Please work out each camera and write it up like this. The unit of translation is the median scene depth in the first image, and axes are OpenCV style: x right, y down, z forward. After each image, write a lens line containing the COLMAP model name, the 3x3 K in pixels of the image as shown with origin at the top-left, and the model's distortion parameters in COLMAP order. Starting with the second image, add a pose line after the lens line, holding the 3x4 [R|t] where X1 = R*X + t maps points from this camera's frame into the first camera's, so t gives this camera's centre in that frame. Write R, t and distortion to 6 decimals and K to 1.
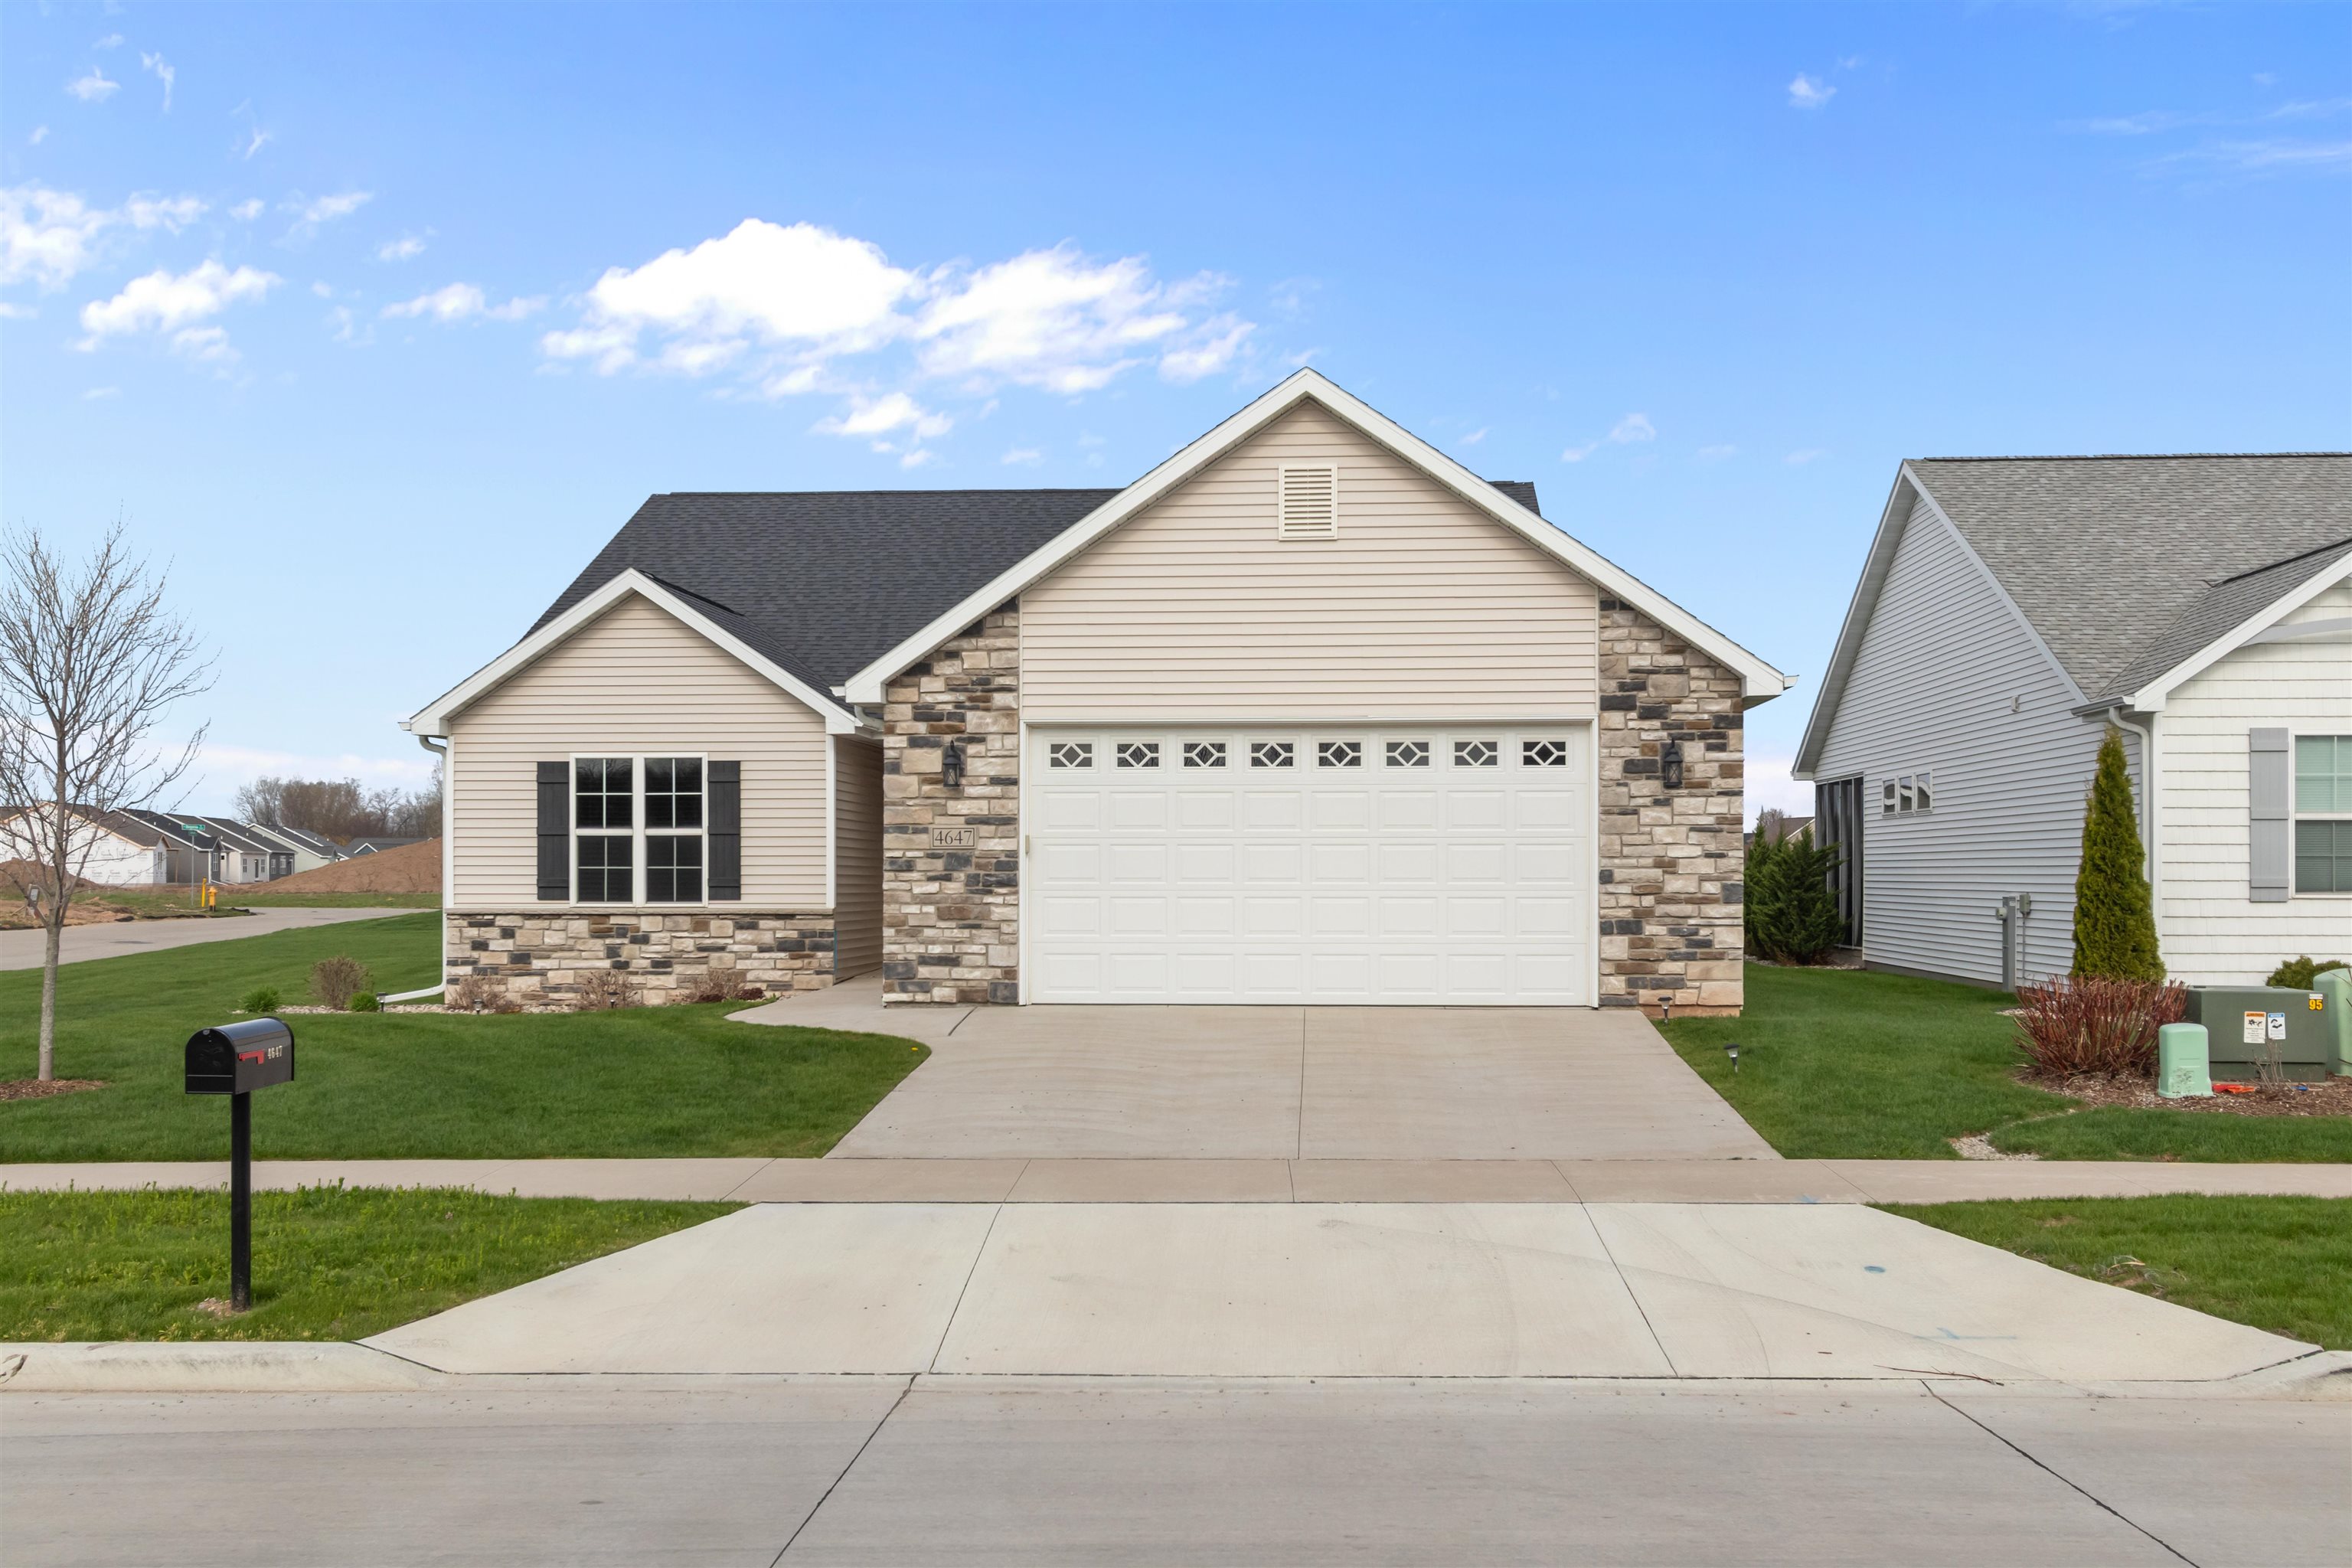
lens RADIAL K [[2284.4, 0, 1179.4], [0, 2284.4, 851.6], [0, 0, 1]] dist [0.009802, 0.001178]
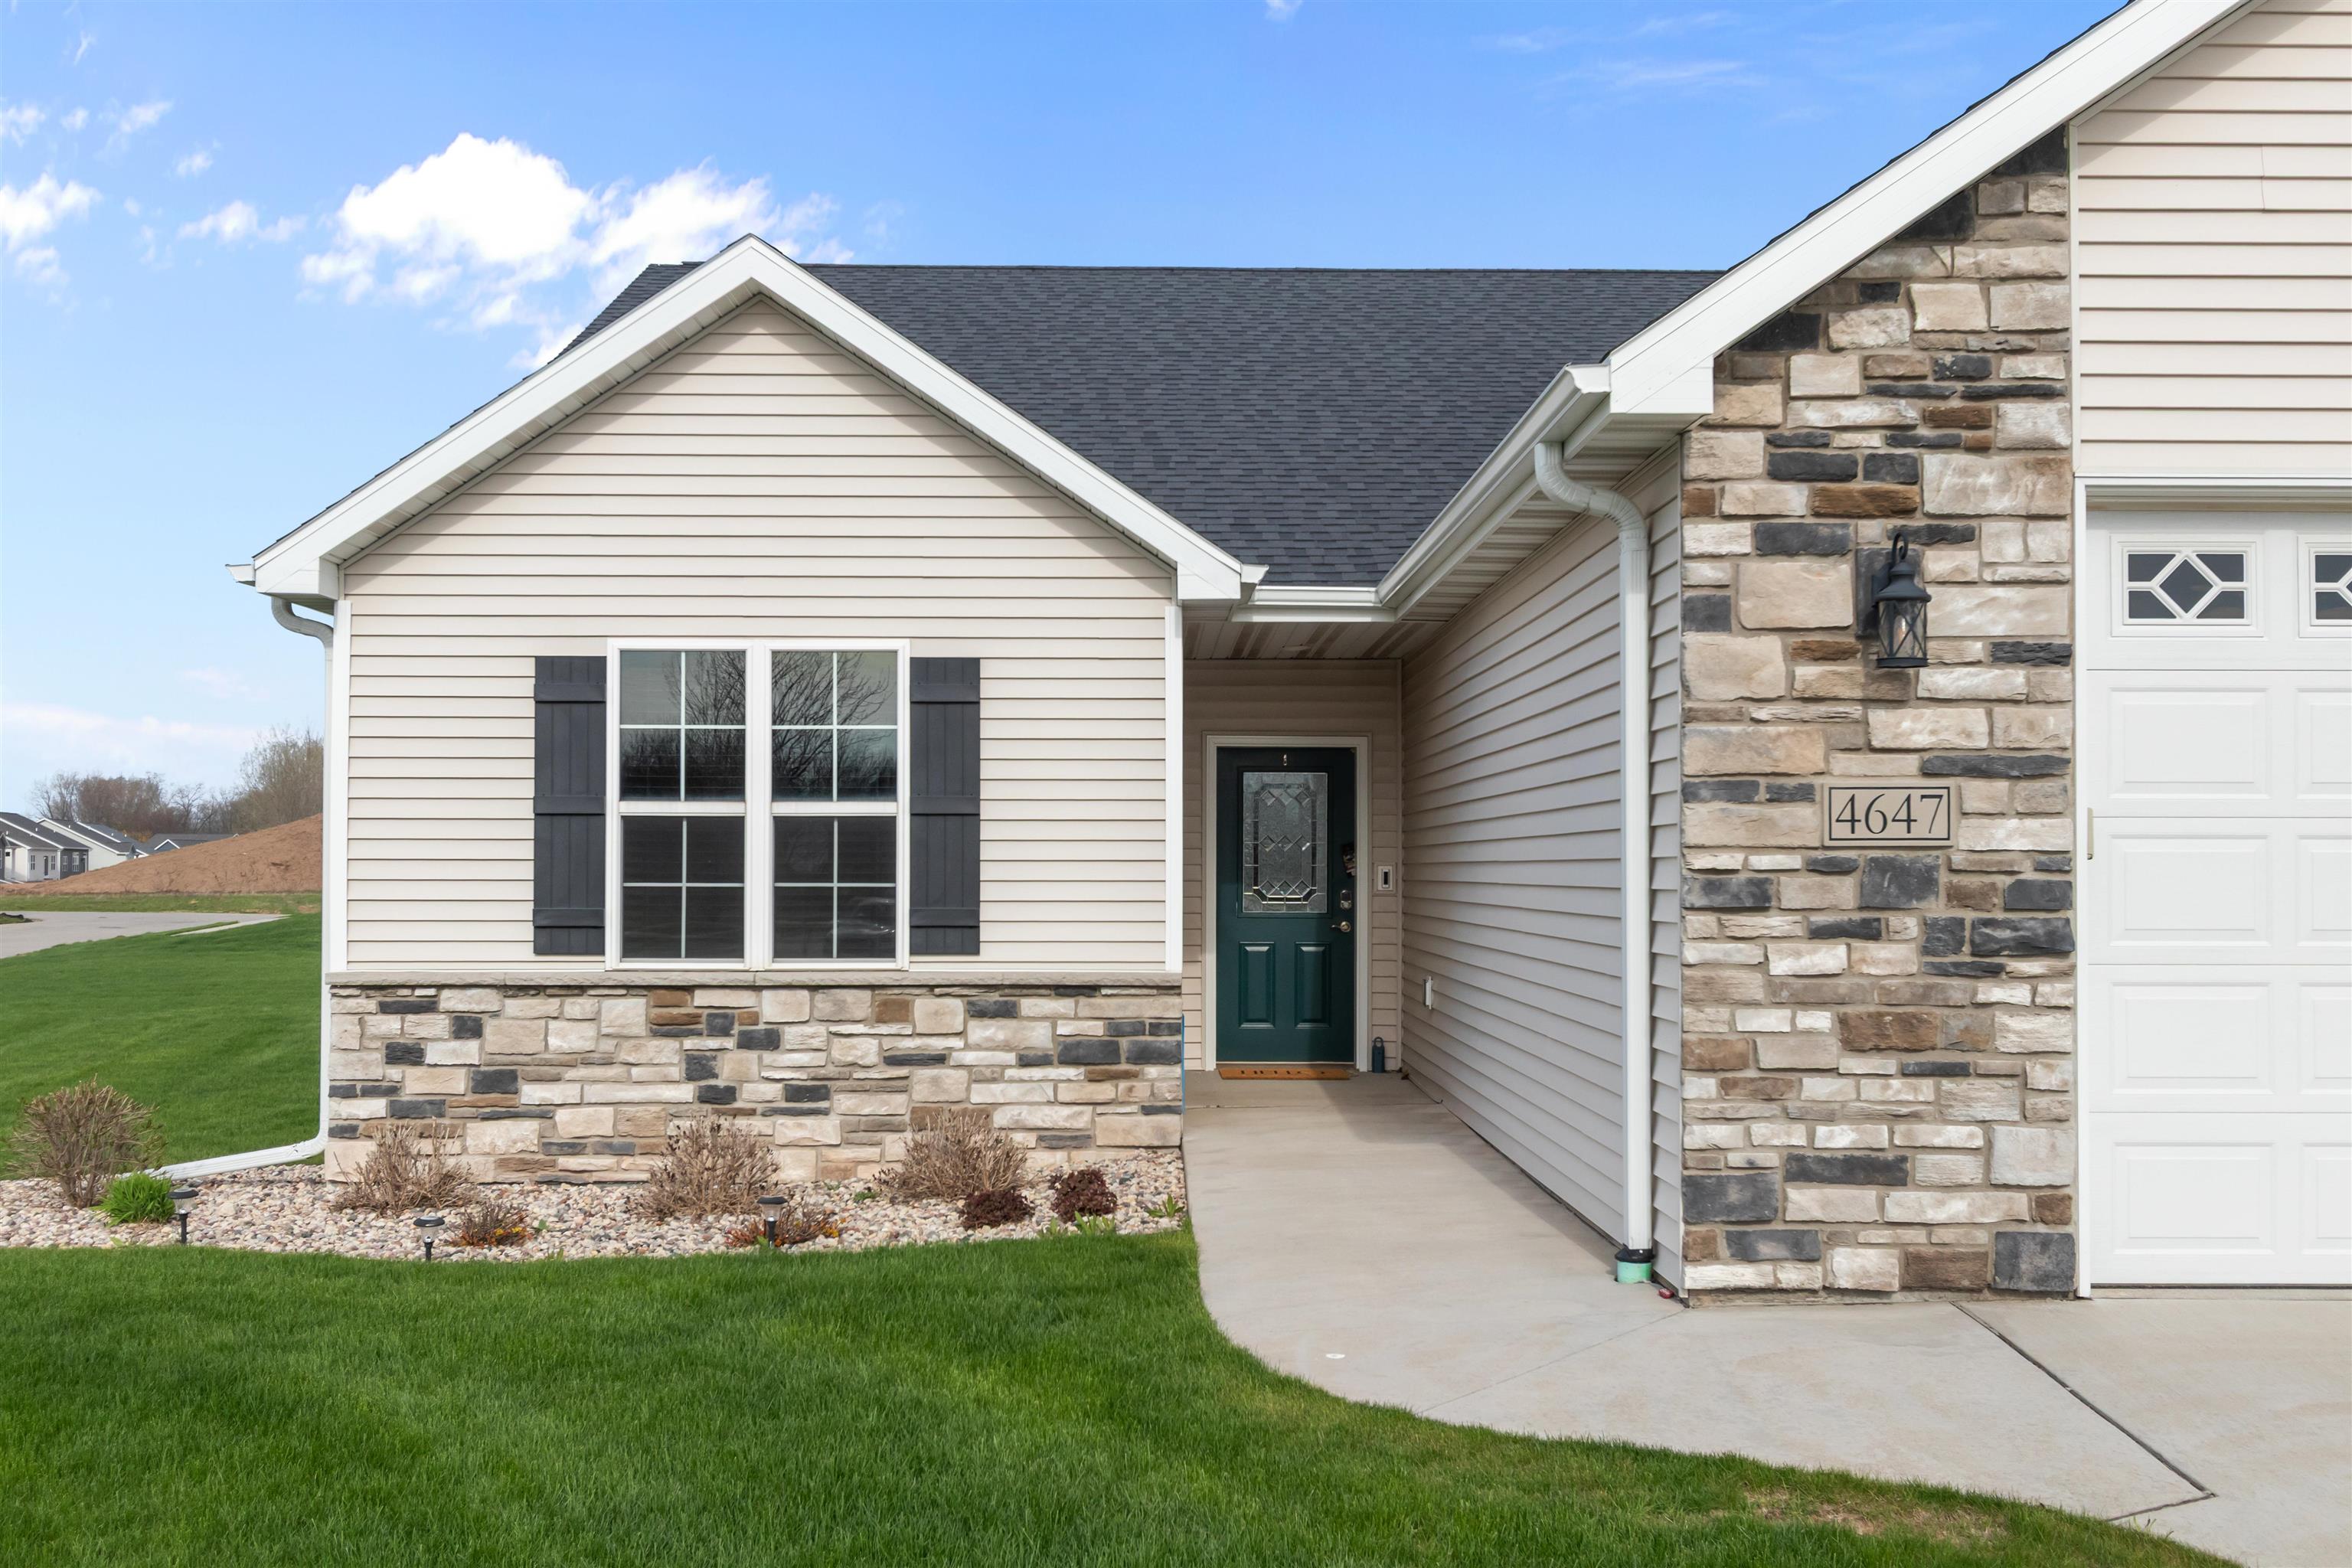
lens RADIAL K [[2197.9, 0, 1175.2], [0, 2197.9, 815.8], [0, 0, 1]] dist [0.012305, 0.000633]
pose [[0.996210, 0.004185, 0.086878, -0.235598], [-0.002807, 0.999869, -0.015969, -0.000295], [-0.086933, 0.015665, 0.996091, 0.674596]]
